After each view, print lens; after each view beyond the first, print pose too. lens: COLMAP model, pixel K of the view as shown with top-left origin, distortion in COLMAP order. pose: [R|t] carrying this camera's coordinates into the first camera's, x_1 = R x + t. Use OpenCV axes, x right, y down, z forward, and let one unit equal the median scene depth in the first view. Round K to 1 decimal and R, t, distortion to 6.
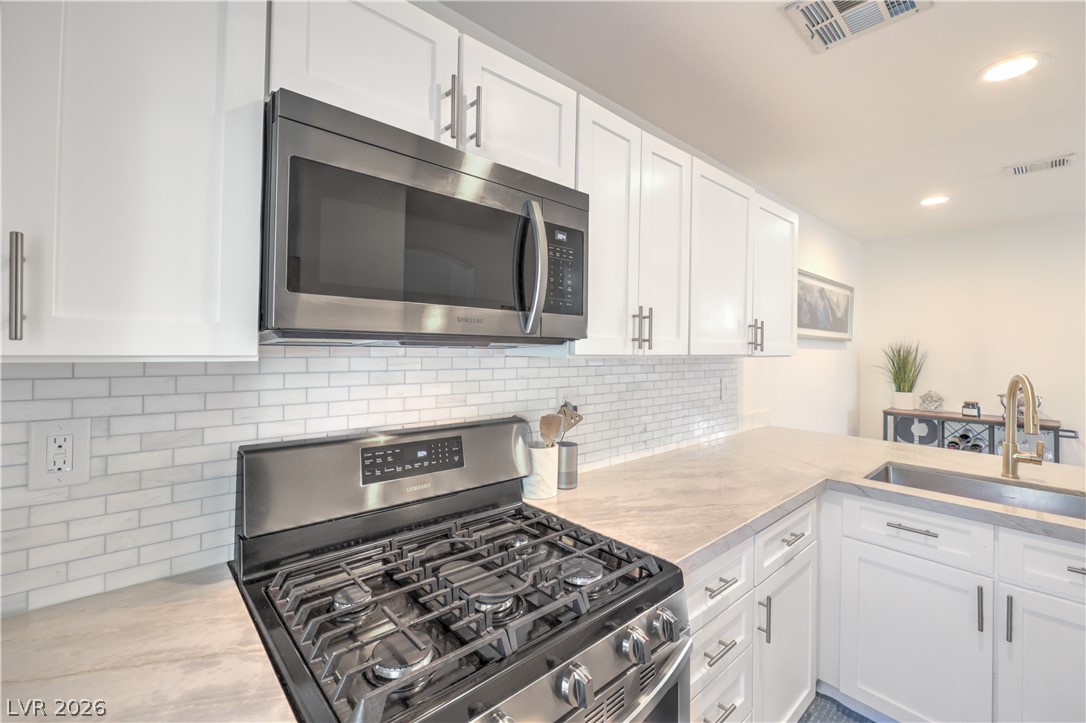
lens RADIAL K [[451.0, 0, 538.2], [0, 451.0, 346.8], [0, 0, 1]] dist [0.001916, 0.000400]
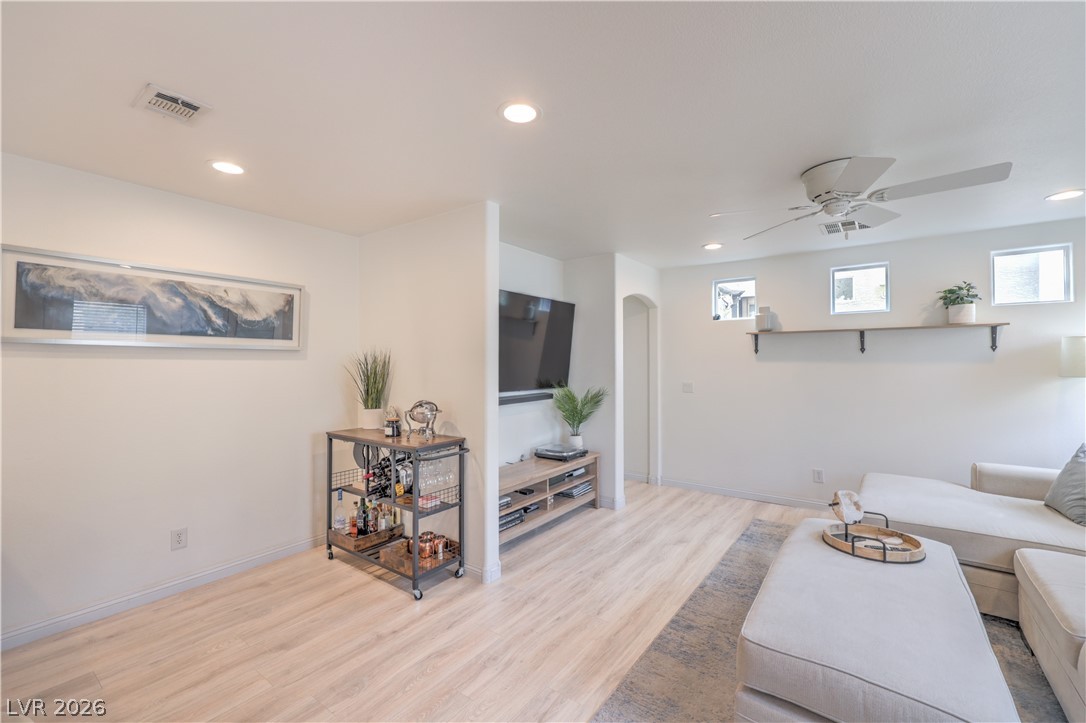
lens RADIAL K [[452.1, 0, 541.1], [0, 452.1, 357.9], [0, 0, 1]] dist [-0.002583, -0.000331]
pose [[0.980233, -0.015303, 0.197256, 1.074778], [0.017849, 0.999779, -0.011133, 0.021631], [-0.197041, 0.014434, 0.980289, 0.112809]]
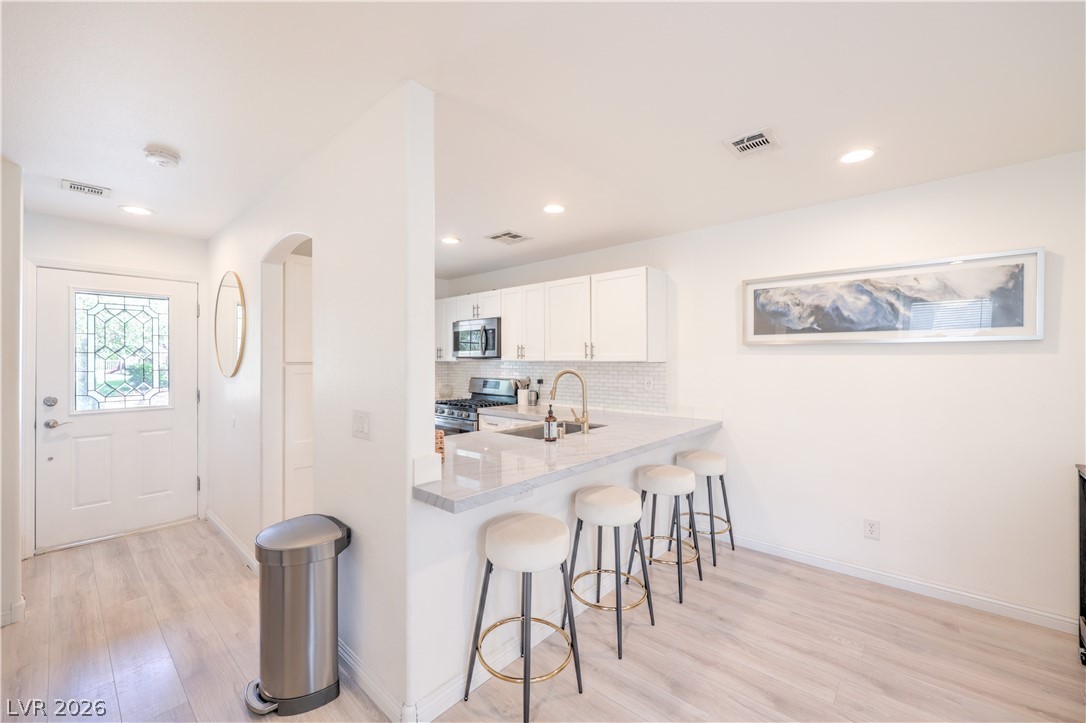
lens RADIAL K [[428.3, 0, 543.0], [0, 428.3, 361.5], [0, 0, 1]] dist [0.000513, 0.000032]
pose [[0.115429, -0.014353, -0.993212, 1.306755], [-0.002165, 0.999890, -0.014701, 0.028653], [0.993313, 0.003847, 0.115385, 0.336387]]
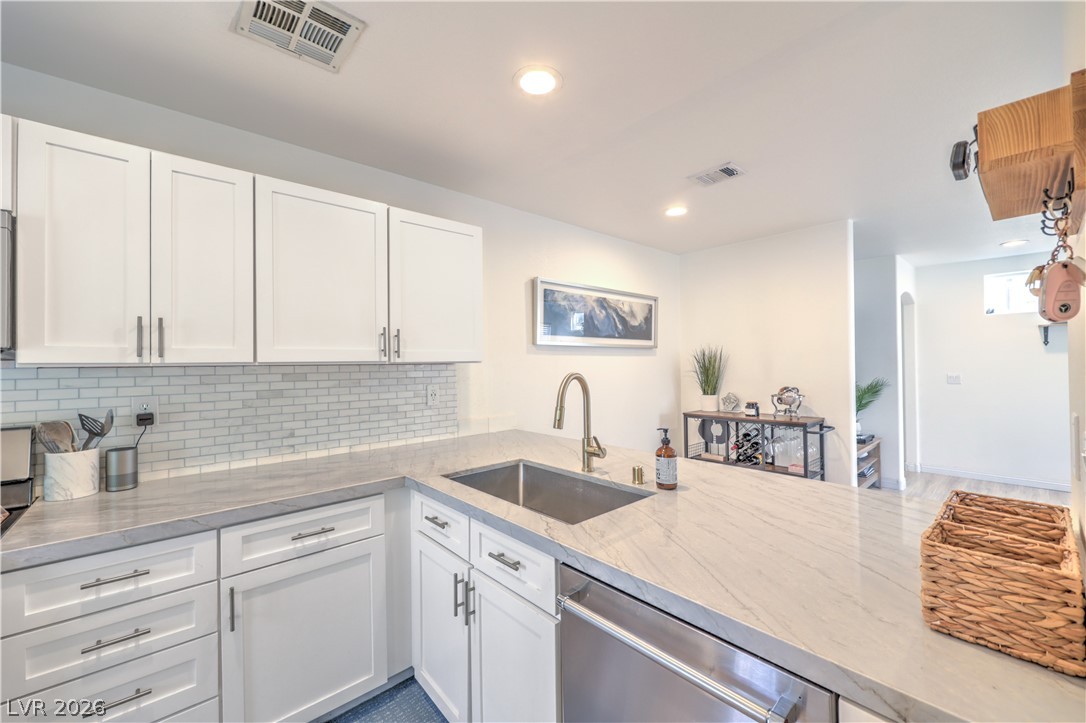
lens RADIAL K [[428.3, 0, 543.0], [0, 428.3, 361.5], [0, 0, 1]] dist [0.000513, 0.000032]
pose [[0.999579, -0.027758, -0.008412, 0.487761], [0.027703, 0.999594, -0.006608, 0.020569], [0.008592, 0.006372, 0.999943, 0.001263]]
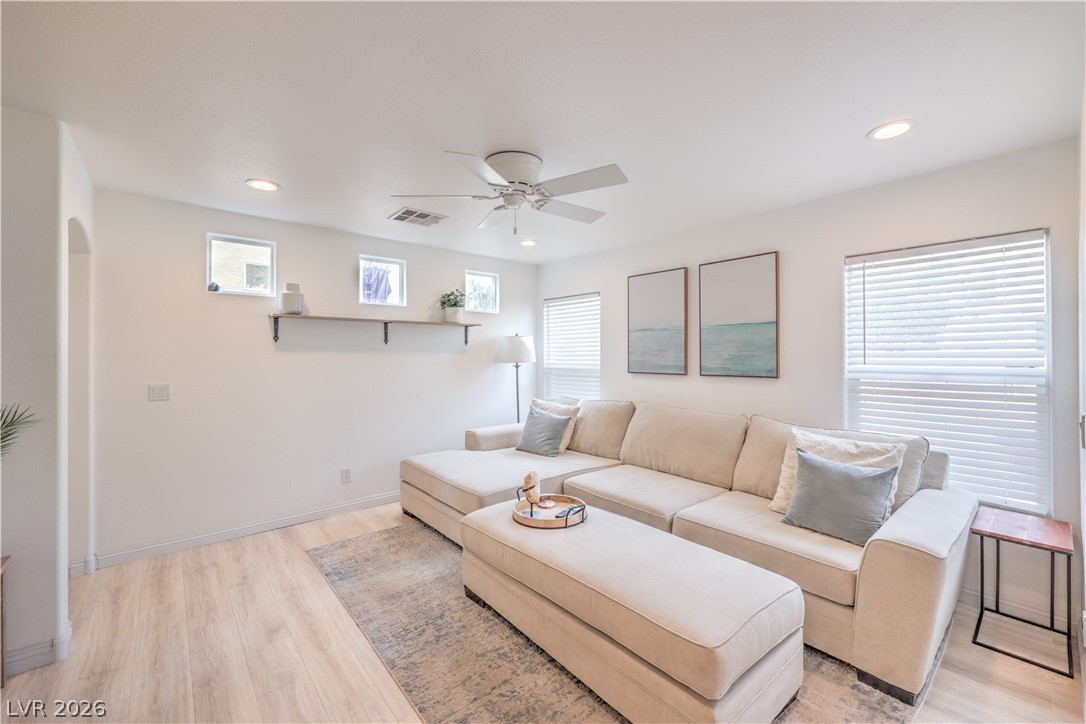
lens RADIAL K [[436.5, 0, 548.2], [0, 436.5, 356.3], [0, 0, 1]] dist [-0.000240, -0.000057]
pose [[0.020692, -0.018445, 0.999616, 0.969885], [0.006440, 0.999812, 0.018315, 0.024622], [-0.999765, 0.006059, 0.020807, 0.623204]]
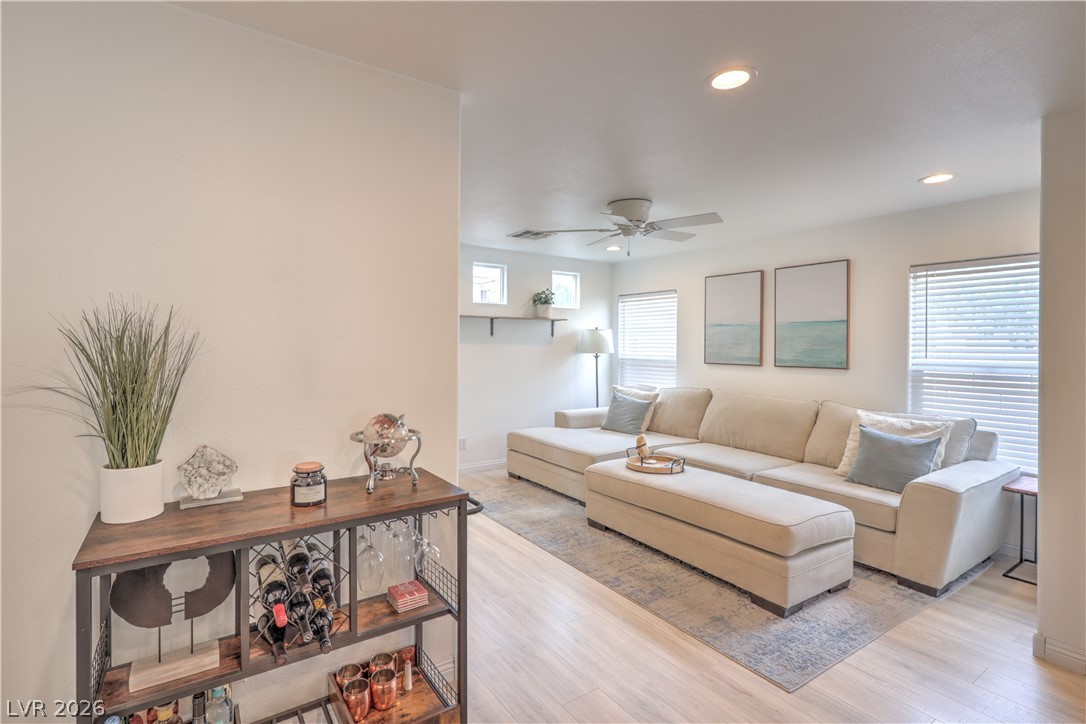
lens RADIAL K [[500.1, 0, 498.6], [0, 500.1, 348.8], [0, 0, 1]] dist [-0.002400, -0.000595]
pose [[0.178003, -0.023807, 0.983742, 0.574911], [-0.000054, 0.999707, 0.024203, 0.012185], [-0.984030, -0.004361, 0.177949, 0.770290]]
